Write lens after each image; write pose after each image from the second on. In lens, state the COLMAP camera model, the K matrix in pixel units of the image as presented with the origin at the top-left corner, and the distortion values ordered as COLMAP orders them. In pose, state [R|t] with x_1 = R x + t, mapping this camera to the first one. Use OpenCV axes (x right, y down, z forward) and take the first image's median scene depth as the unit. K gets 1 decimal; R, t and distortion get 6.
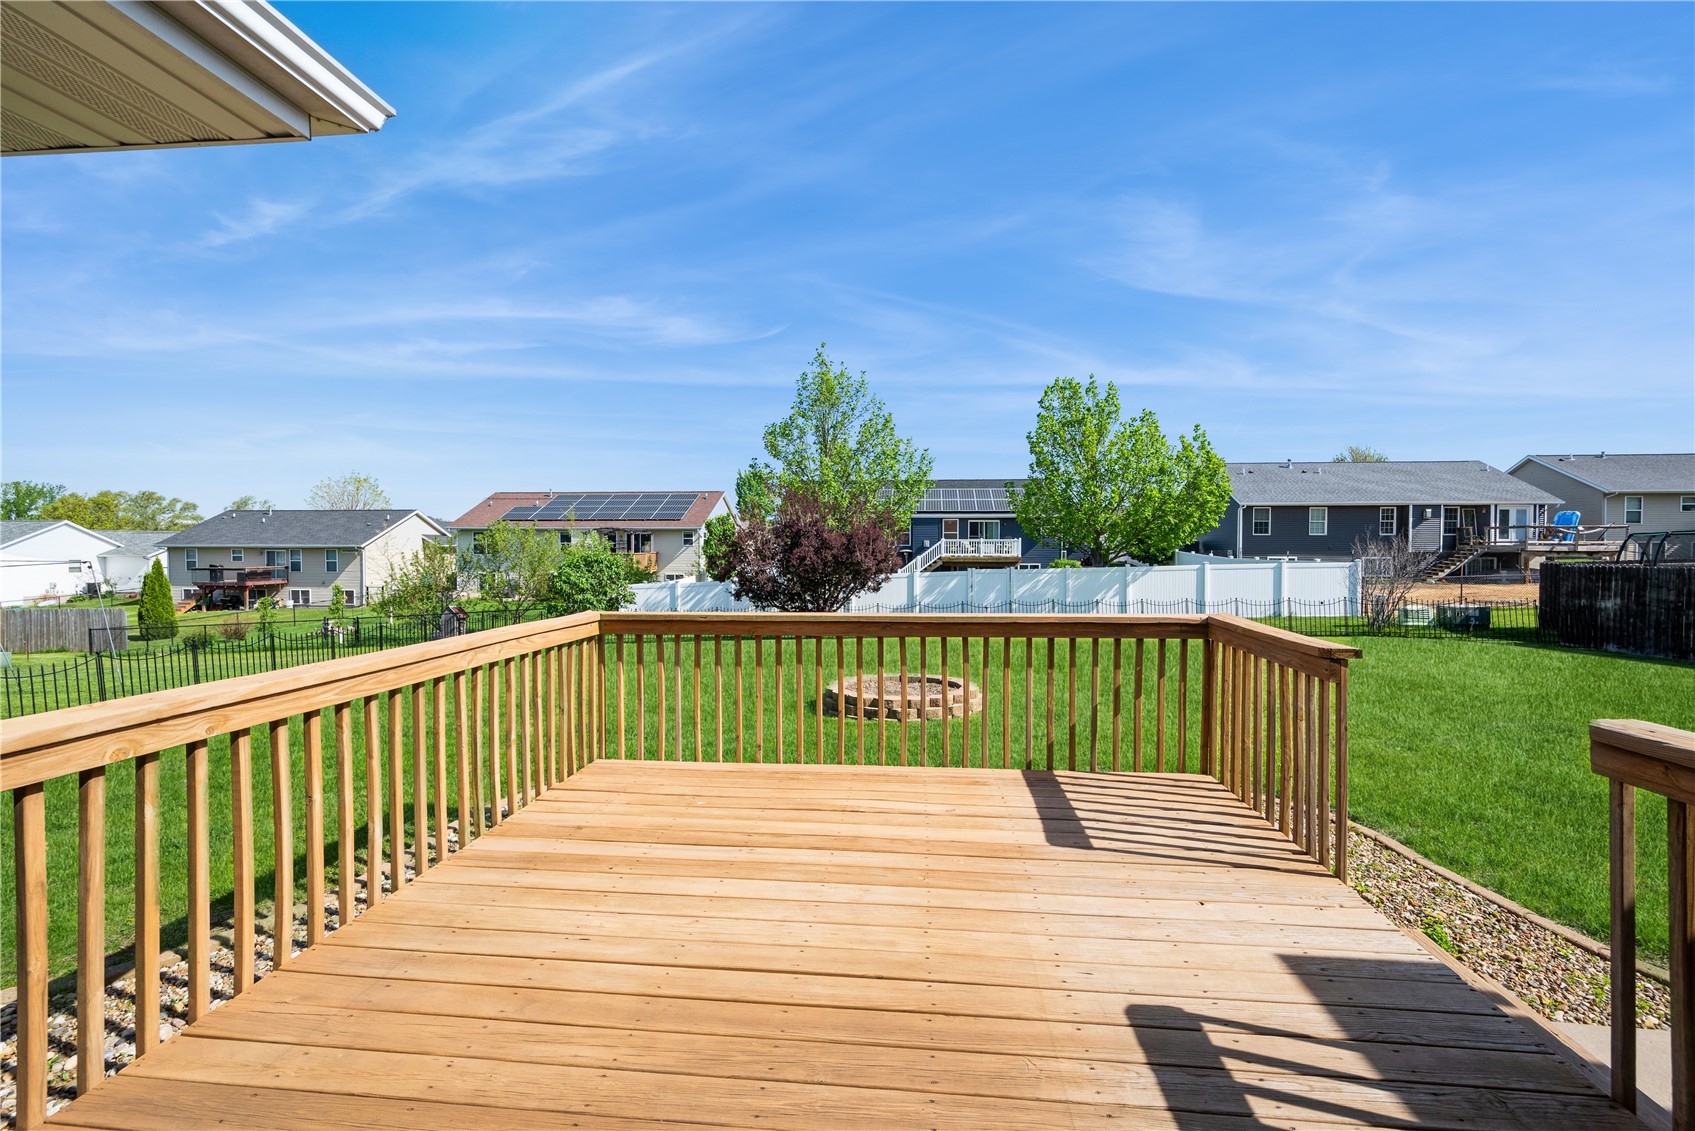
lens RADIAL K [[733.5, 0, 849.8], [0, 733.5, 557.2], [0, 0, 1]] dist [0.021671, -0.000080]
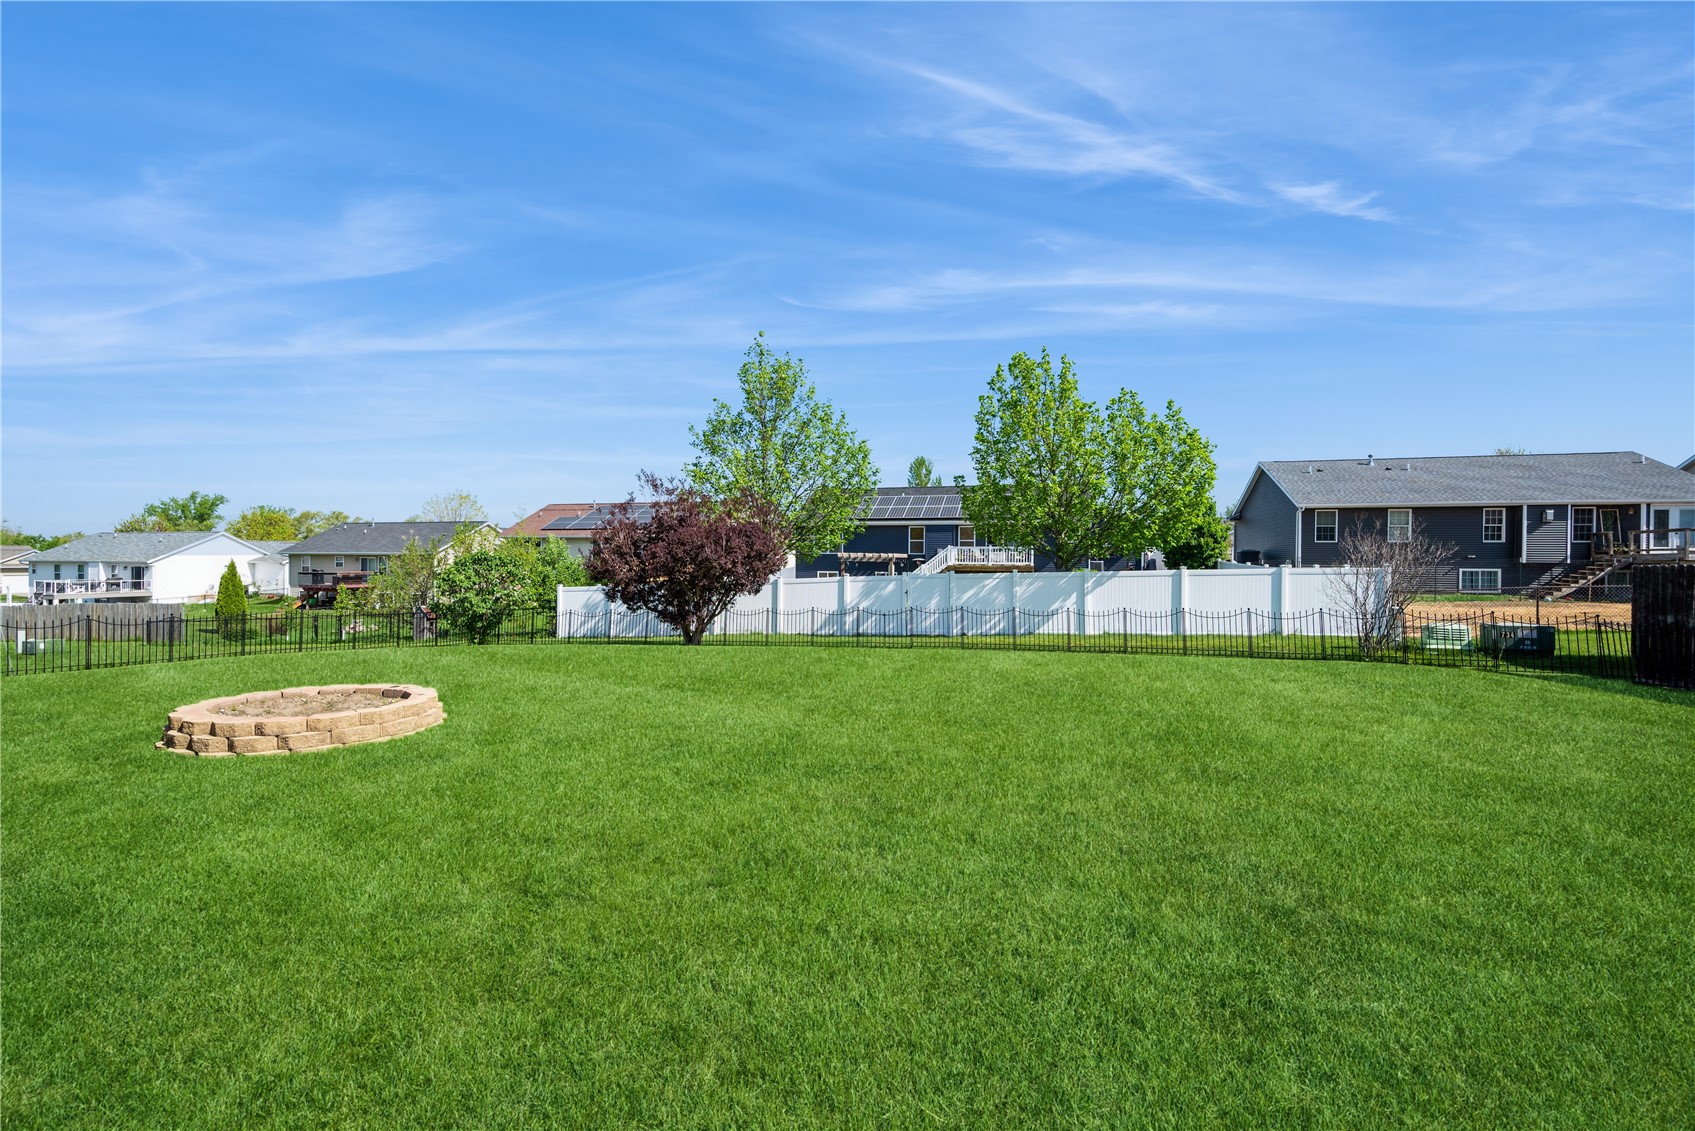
lens RADIAL K [[688.8, 0, 851.6], [0, 688.8, 562.5], [0, 0, 1]] dist [0.018186, 0.000812]
pose [[0.984770, 0.004990, -0.173788, 0.158321], [-0.007718, 0.999857, -0.015020, 0.010432], [0.173689, 0.016132, 0.984668, 0.109687]]
